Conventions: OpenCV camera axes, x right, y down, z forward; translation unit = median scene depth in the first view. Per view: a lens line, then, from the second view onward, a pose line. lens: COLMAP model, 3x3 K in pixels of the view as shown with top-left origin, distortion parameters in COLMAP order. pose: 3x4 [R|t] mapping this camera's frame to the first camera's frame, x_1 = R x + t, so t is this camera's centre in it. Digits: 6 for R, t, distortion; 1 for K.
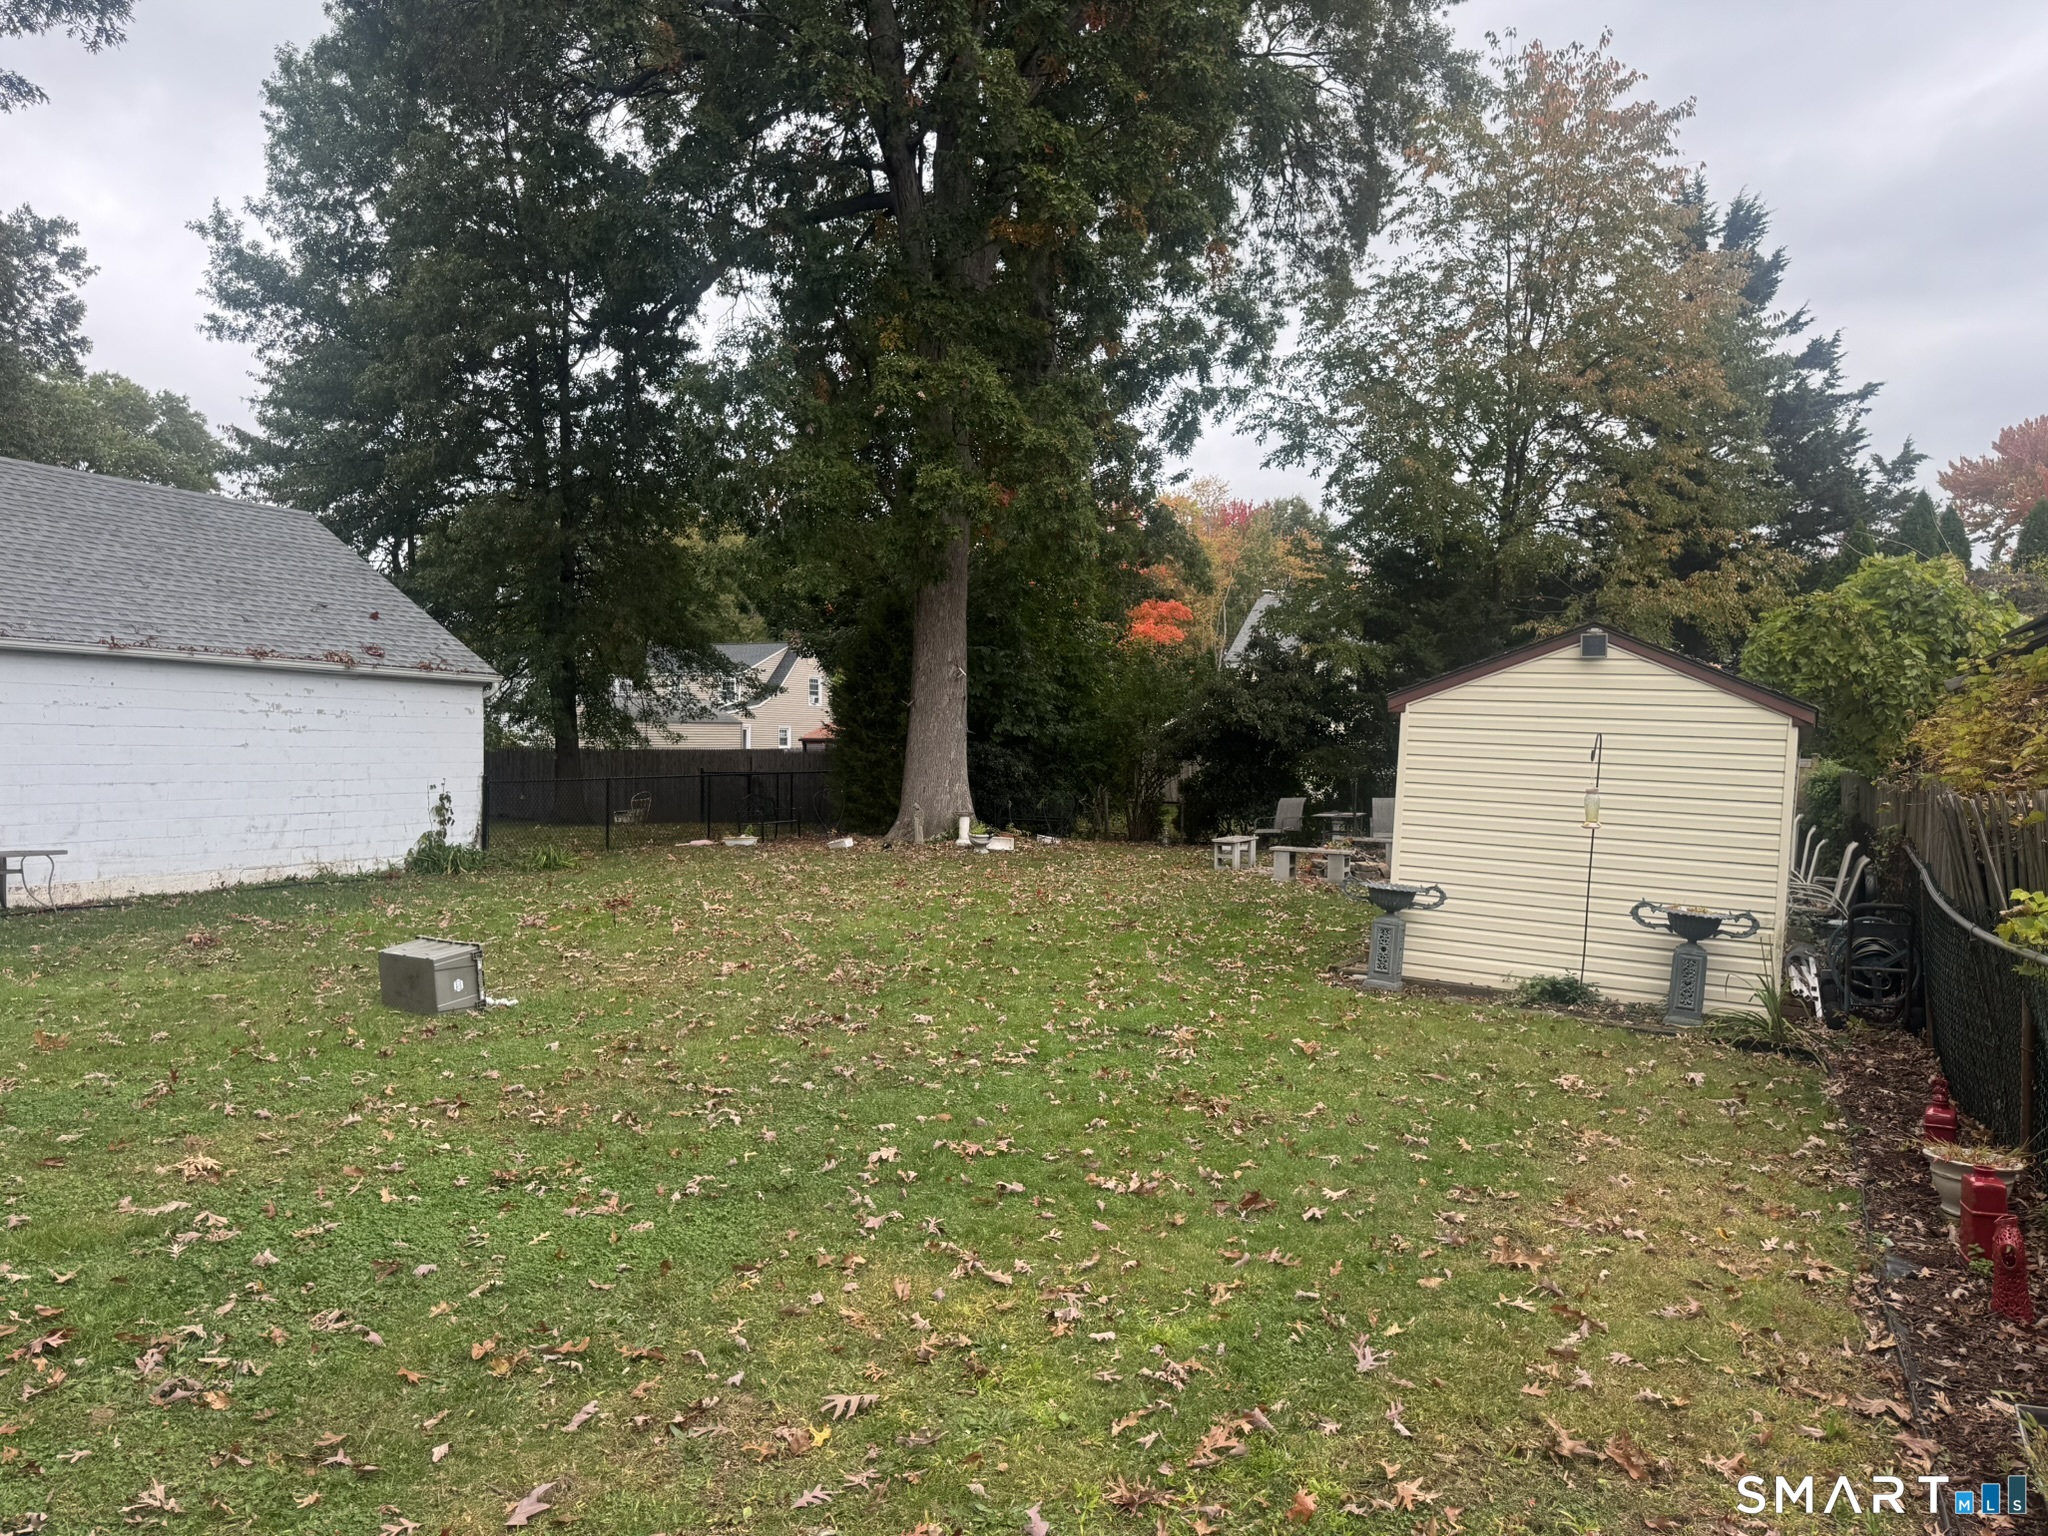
lens RADIAL K [[1407.0, 0, 1024.0], [0, 1407.0, 768.0], [0, 0, 1]] dist [0.050192, -0.056060]
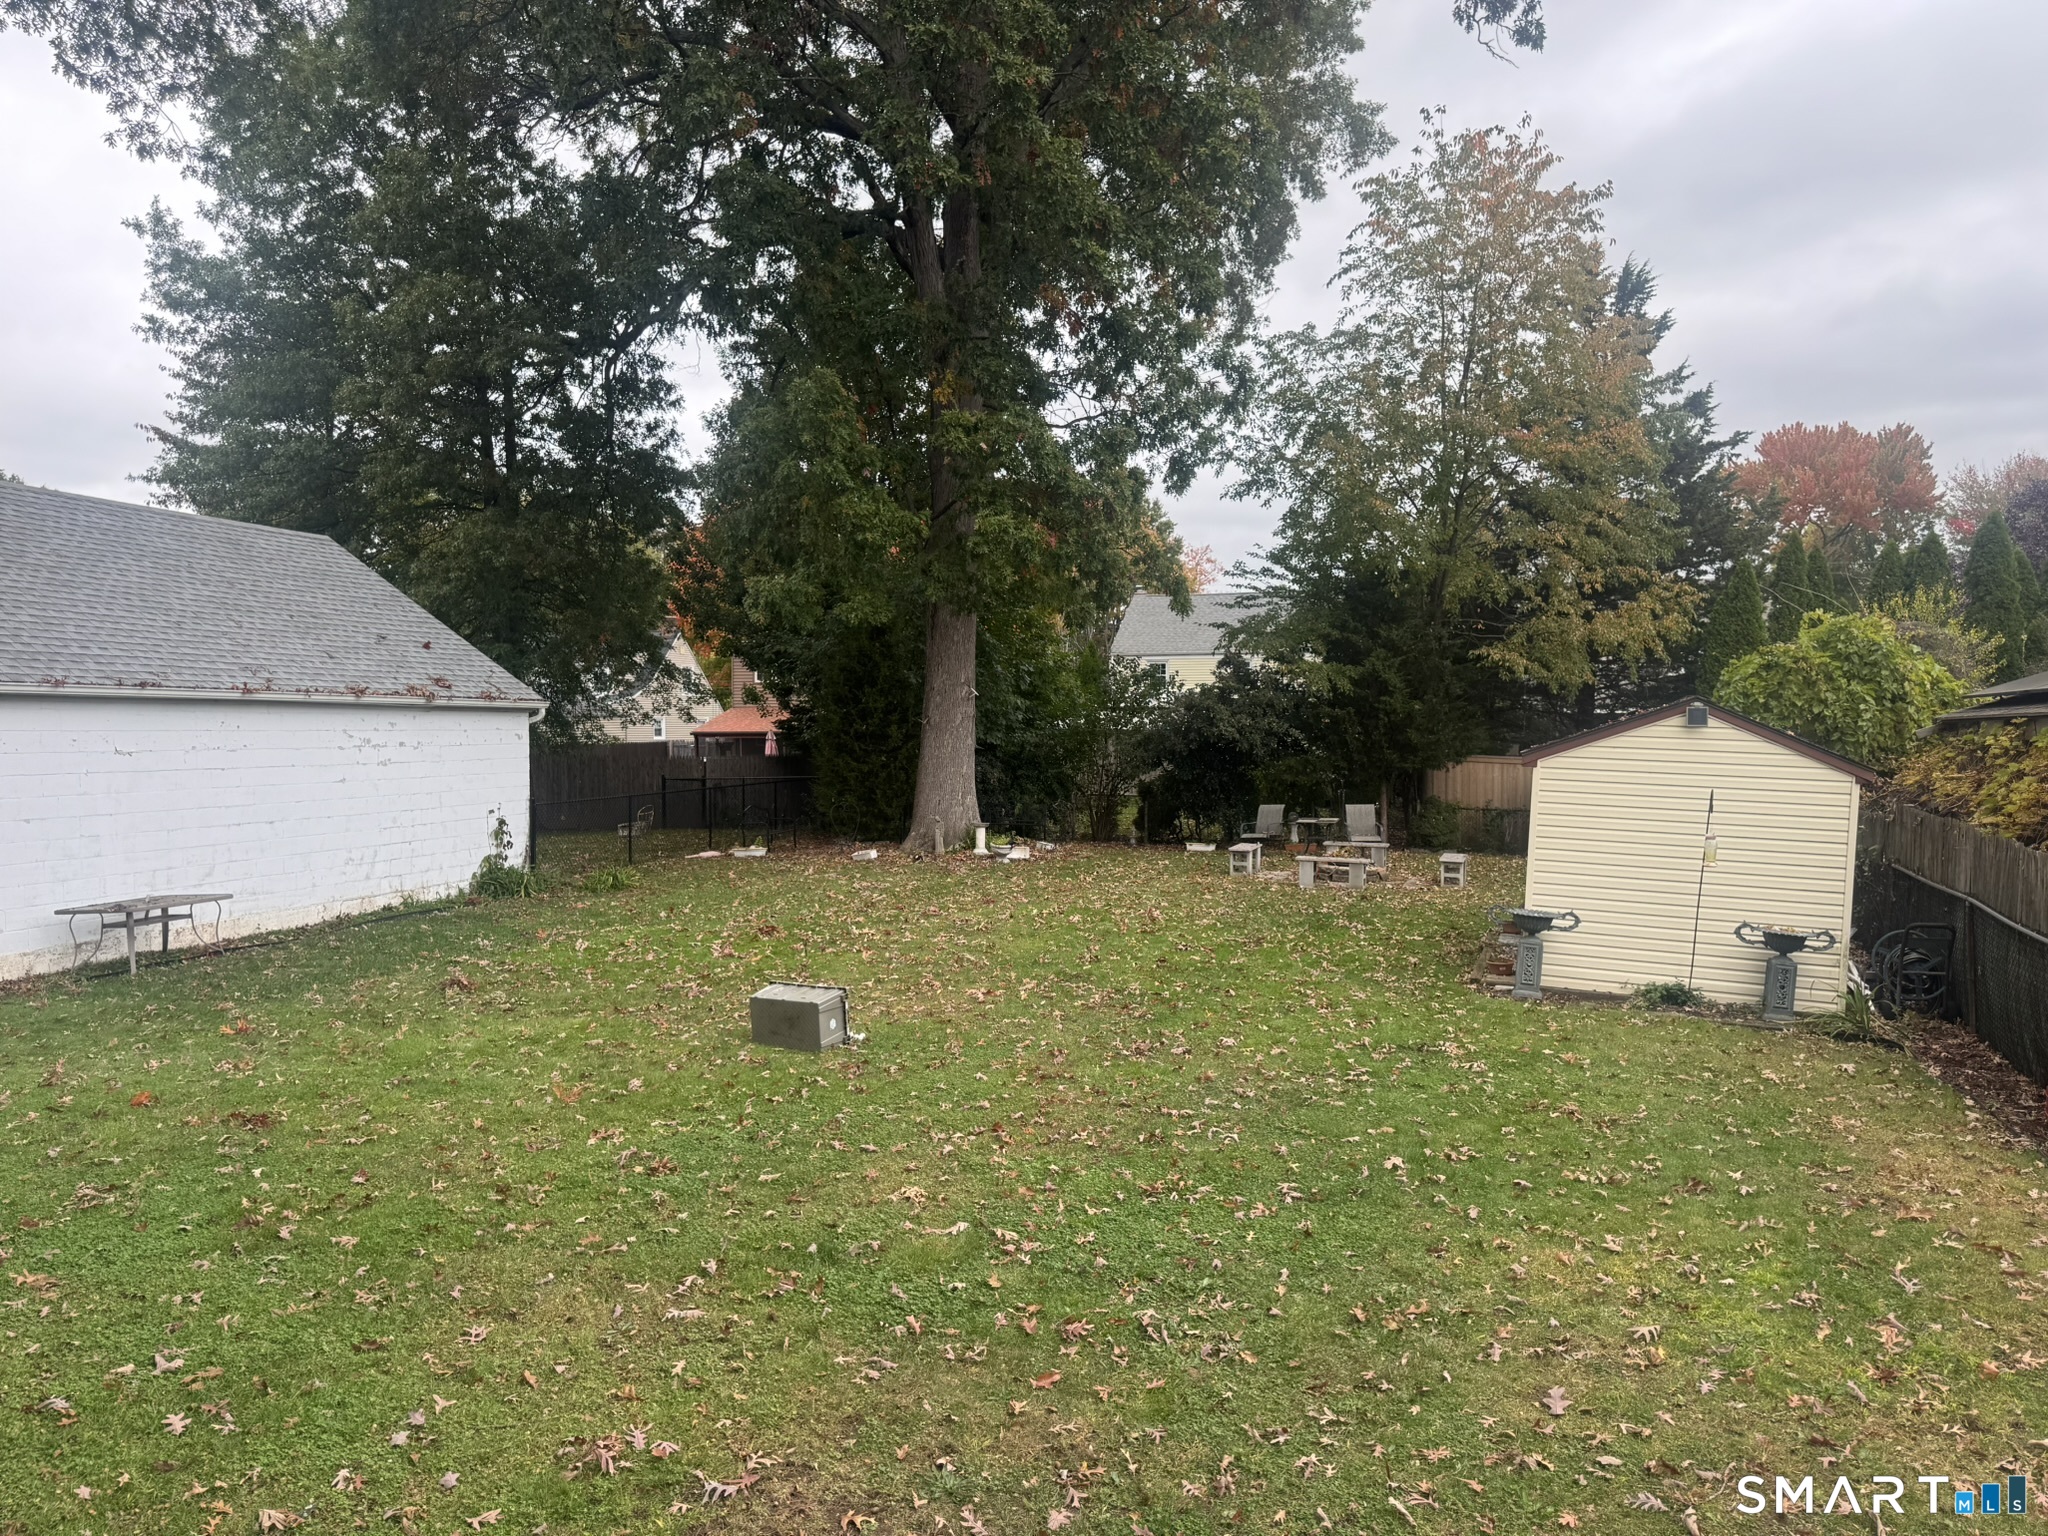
lens RADIAL K [[1407.0, 0, 1024.0], [0, 1407.0, 768.0], [0, 0, 1]] dist [0.050192, -0.056060]
pose [[0.990364, -0.011607, 0.138003, -0.211162], [0.009026, 0.999773, 0.019315, -0.042190], [-0.138196, -0.017883, 0.990243, -0.089039]]
